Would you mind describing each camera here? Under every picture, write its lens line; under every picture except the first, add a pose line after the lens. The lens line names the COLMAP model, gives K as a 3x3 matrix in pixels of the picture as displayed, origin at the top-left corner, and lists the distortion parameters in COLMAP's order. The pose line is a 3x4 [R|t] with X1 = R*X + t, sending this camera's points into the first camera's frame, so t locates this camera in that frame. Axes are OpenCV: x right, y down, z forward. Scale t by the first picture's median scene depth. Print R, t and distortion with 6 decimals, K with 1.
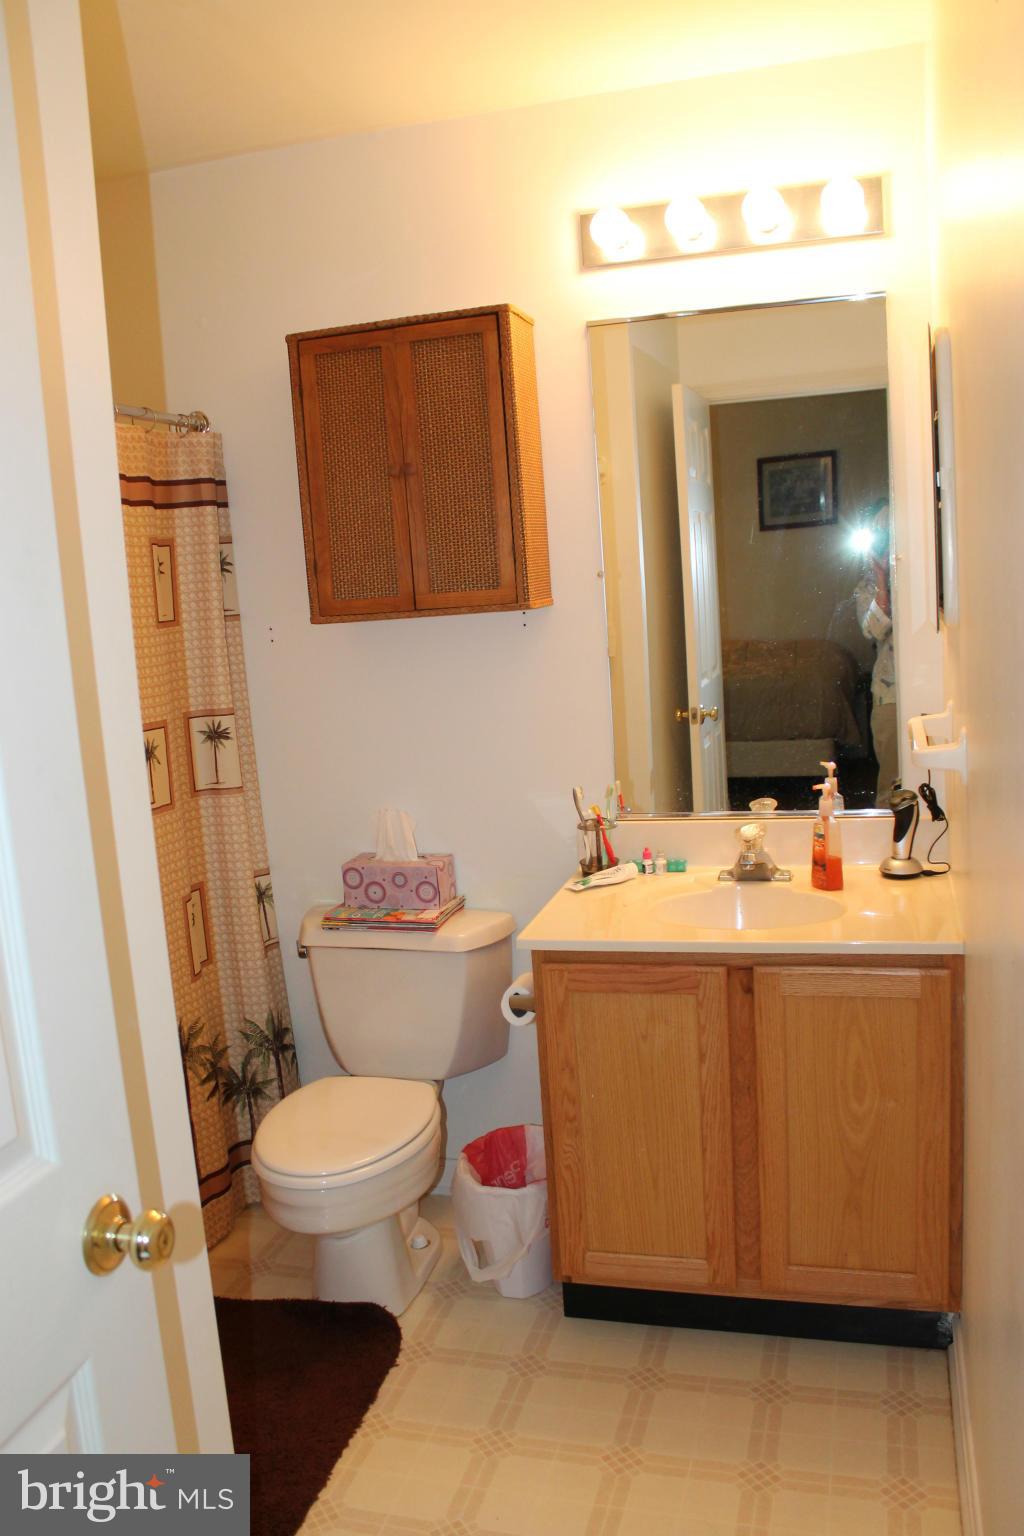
lens RADIAL K [[1299.4, 0, 507.4], [0, 1299.4, 767.6], [0, 0, 1]] dist [-0.134797, 0.074899]
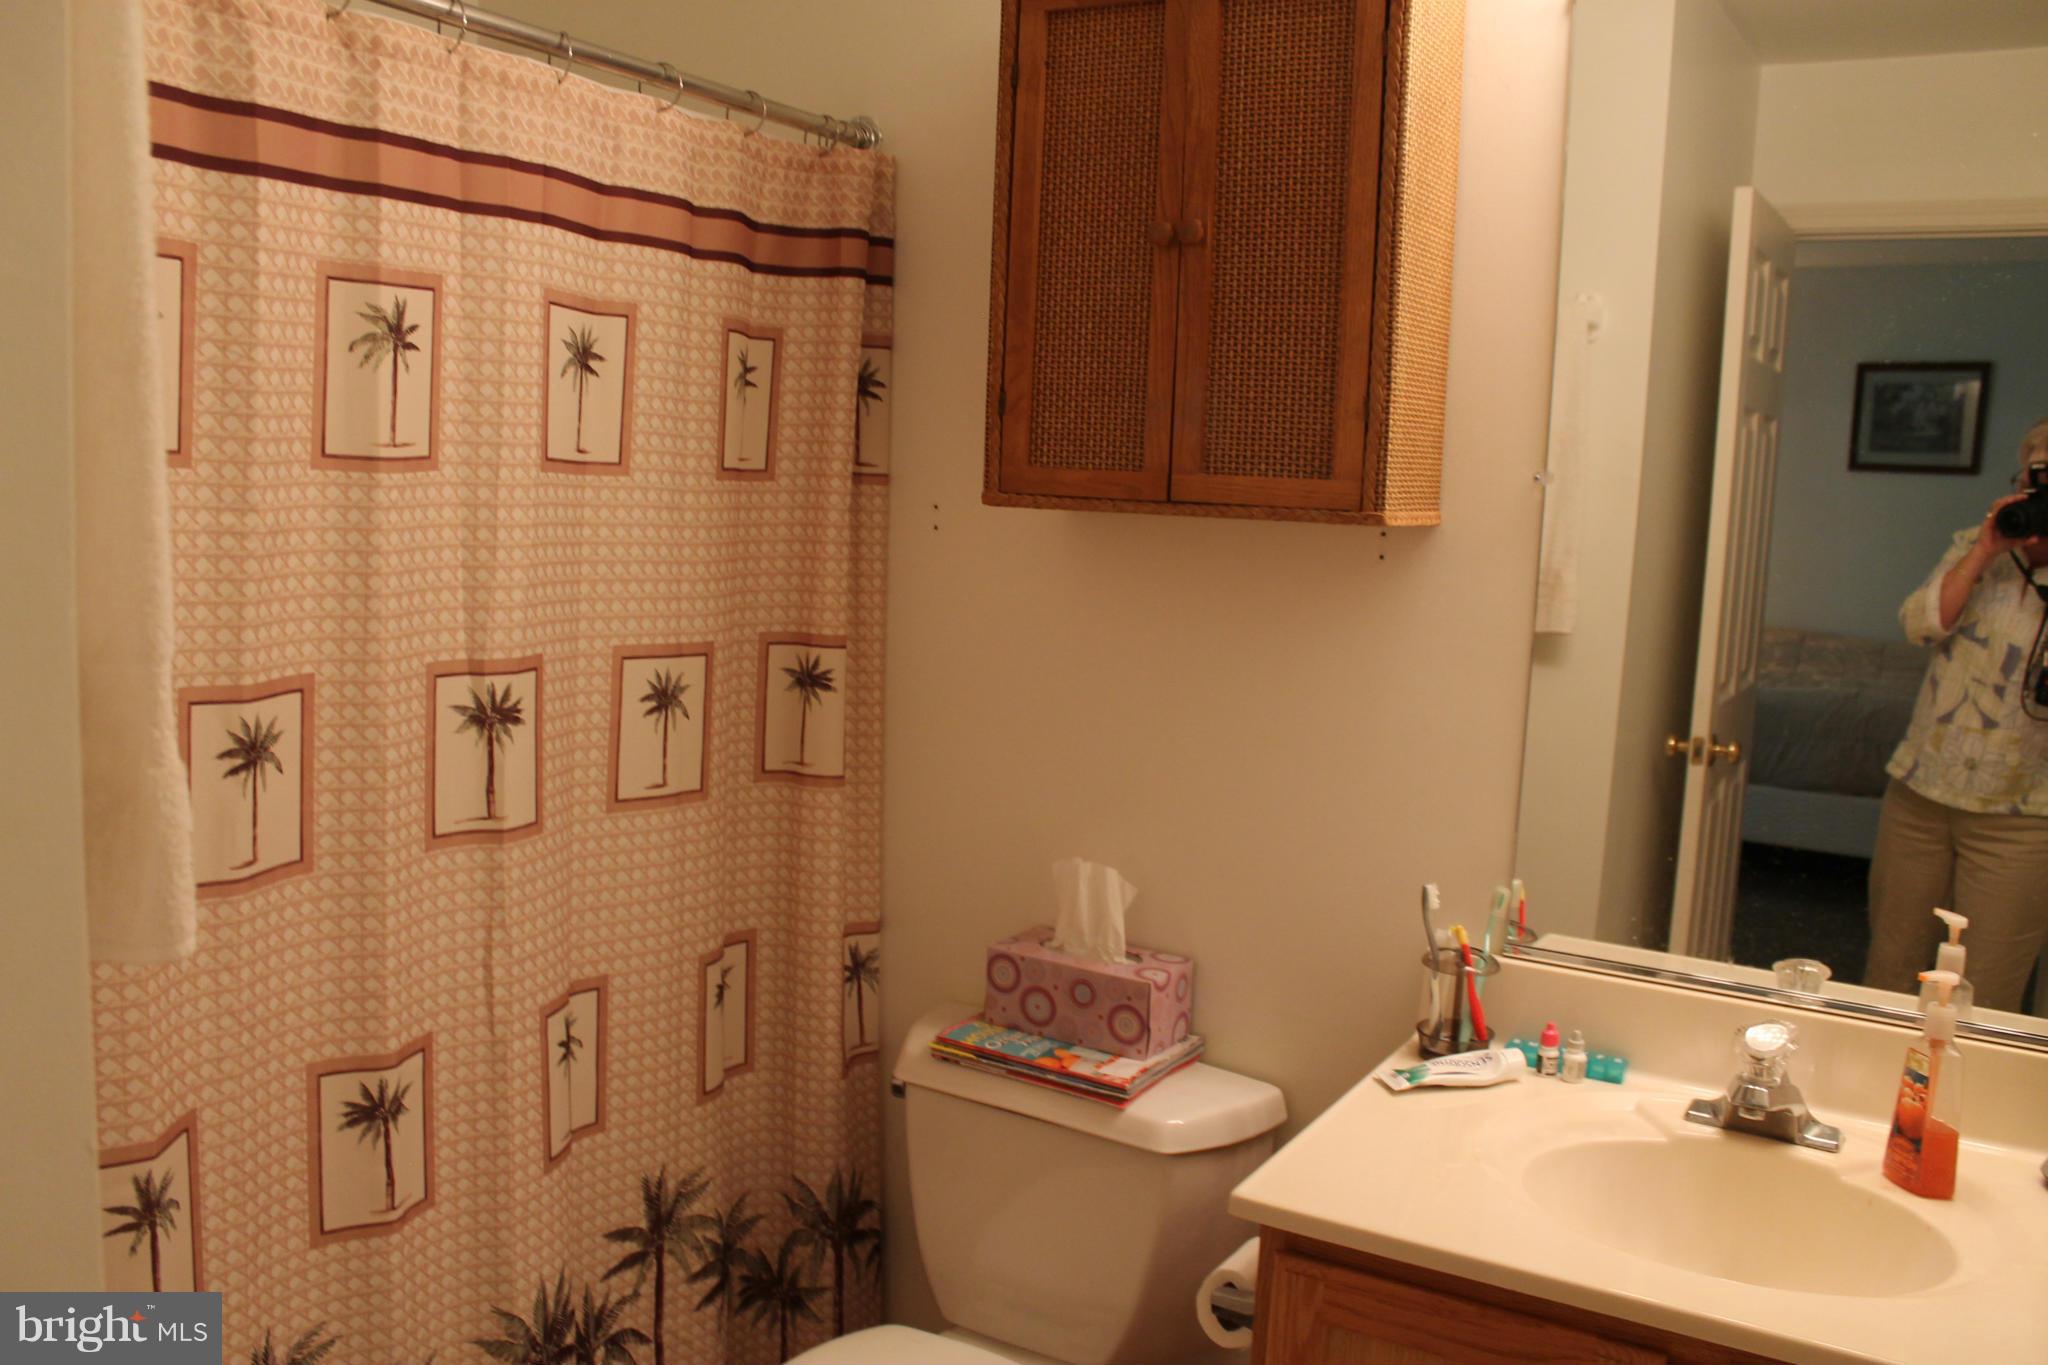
lens RADIAL K [[1732.5, 0, 1027.8], [0, 1732.5, 684.9], [0, 0, 1]] dist [-0.134797, 0.074899]
pose [[0.961181, 0.141411, -0.236925, 0.048115], [-0.146731, 0.989164, -0.004883, -0.034235], [0.233667, 0.039457, 0.971516, 0.291613]]
